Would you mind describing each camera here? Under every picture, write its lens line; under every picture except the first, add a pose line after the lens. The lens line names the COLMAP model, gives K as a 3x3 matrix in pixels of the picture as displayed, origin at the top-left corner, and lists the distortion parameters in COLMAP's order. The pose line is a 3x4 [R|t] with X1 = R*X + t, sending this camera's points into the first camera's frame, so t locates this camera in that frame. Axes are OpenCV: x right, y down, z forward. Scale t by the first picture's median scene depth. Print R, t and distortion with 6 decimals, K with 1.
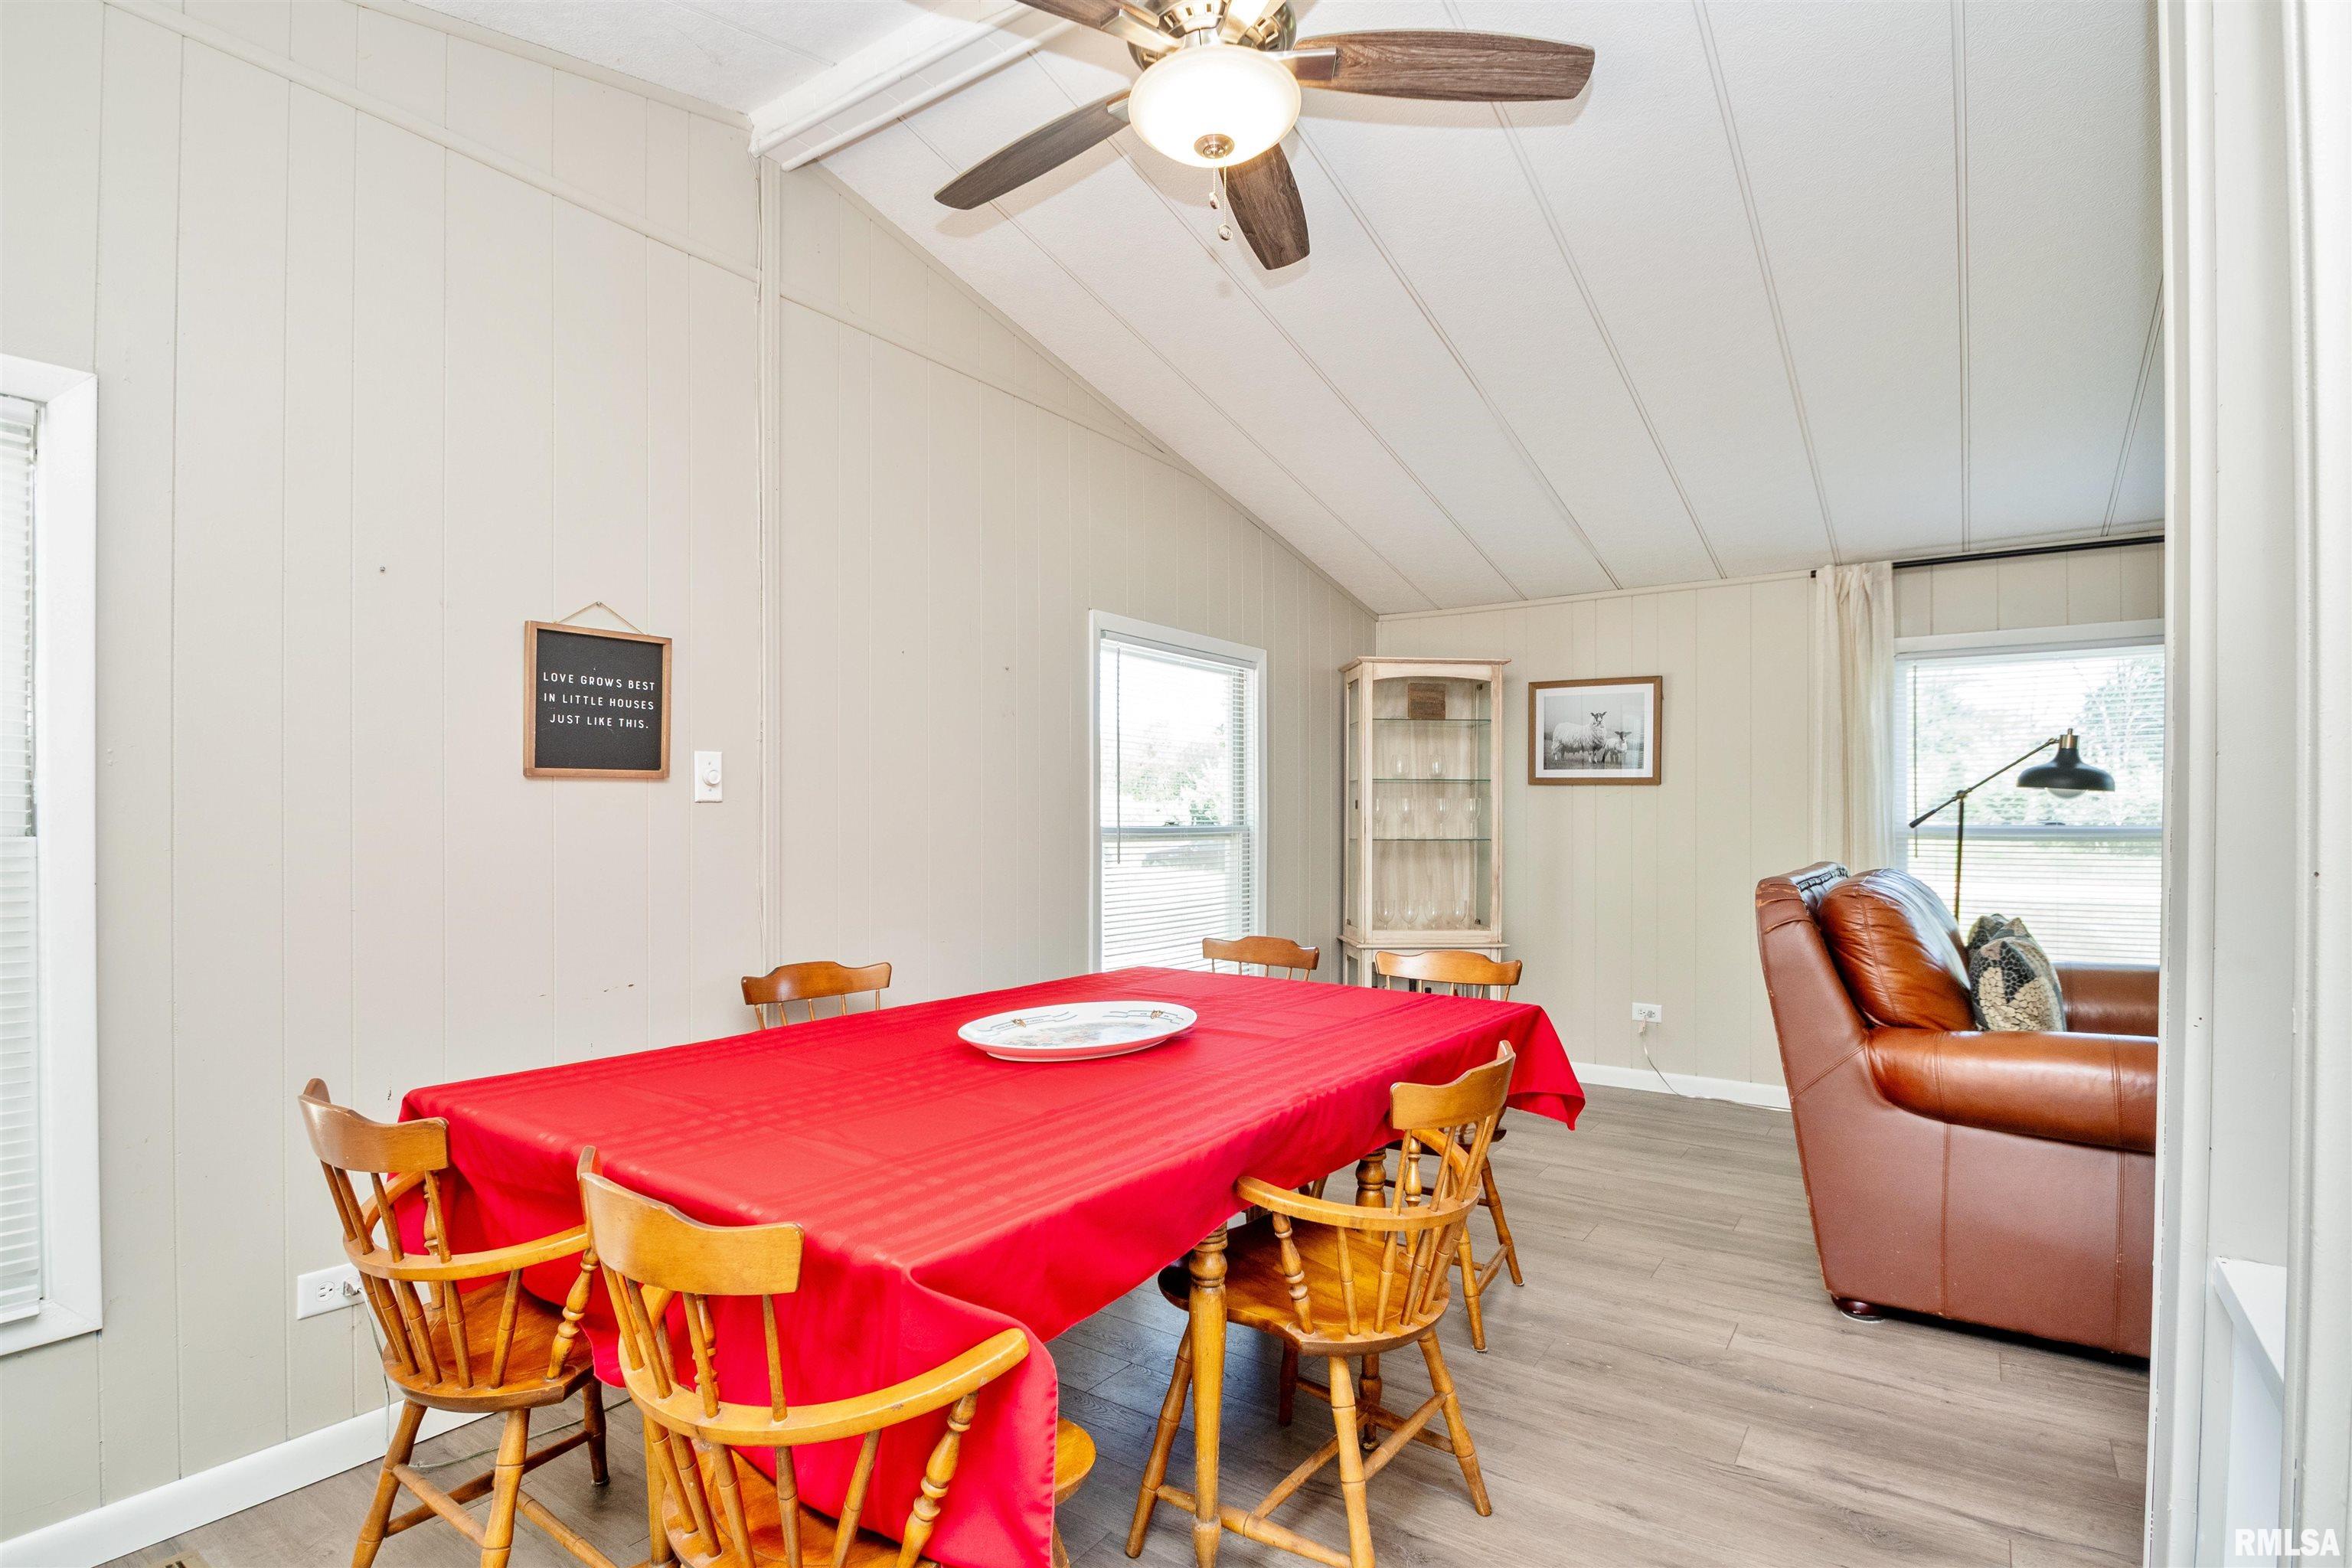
lens RADIAL K [[1156.0, 0, 1175.8], [0, 1156.0, 807.9], [0, 0, 1]] dist [0.000089, -0.000144]
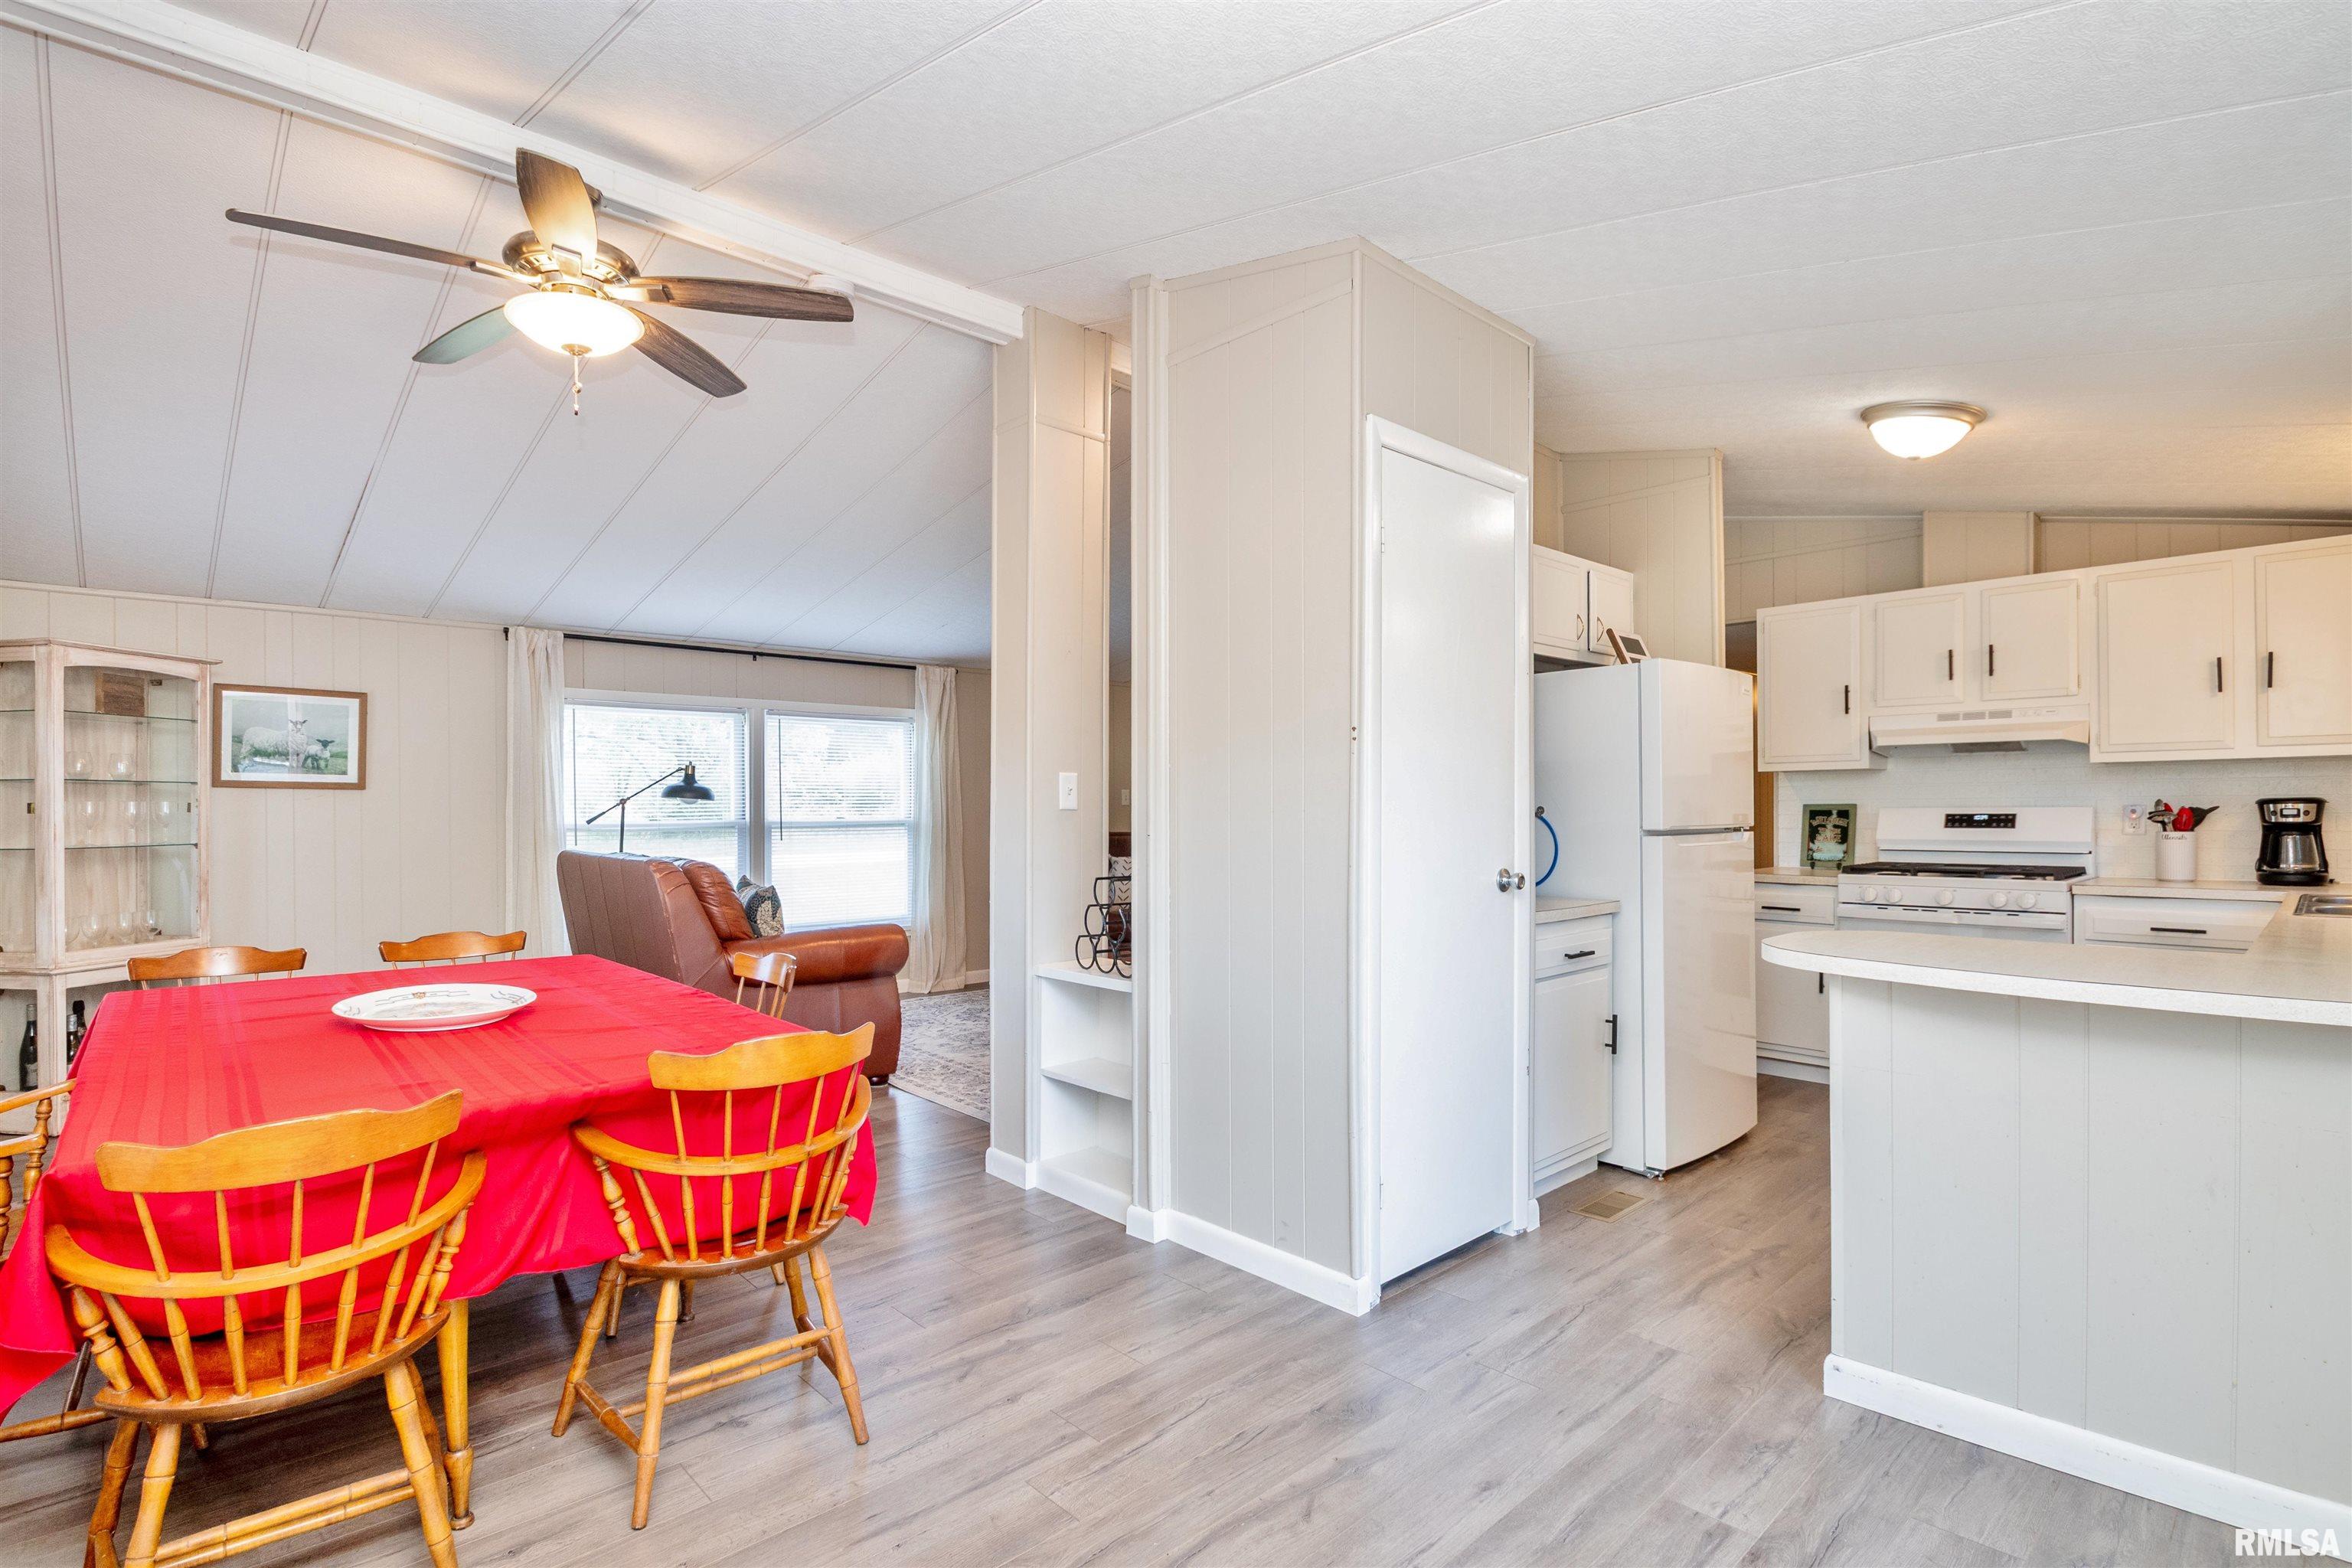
lens RADIAL K [[1081.6, 0, 1176.5], [0, 1081.6, 798.6], [0, 0, 1]] dist [0.000958, 0.000020]
pose [[0.240233, 0.010693, 0.970656, -0.422927], [-0.001056, 0.999942, -0.010755, -0.001198], [-0.970715, 0.001558, 0.240230, -0.017039]]
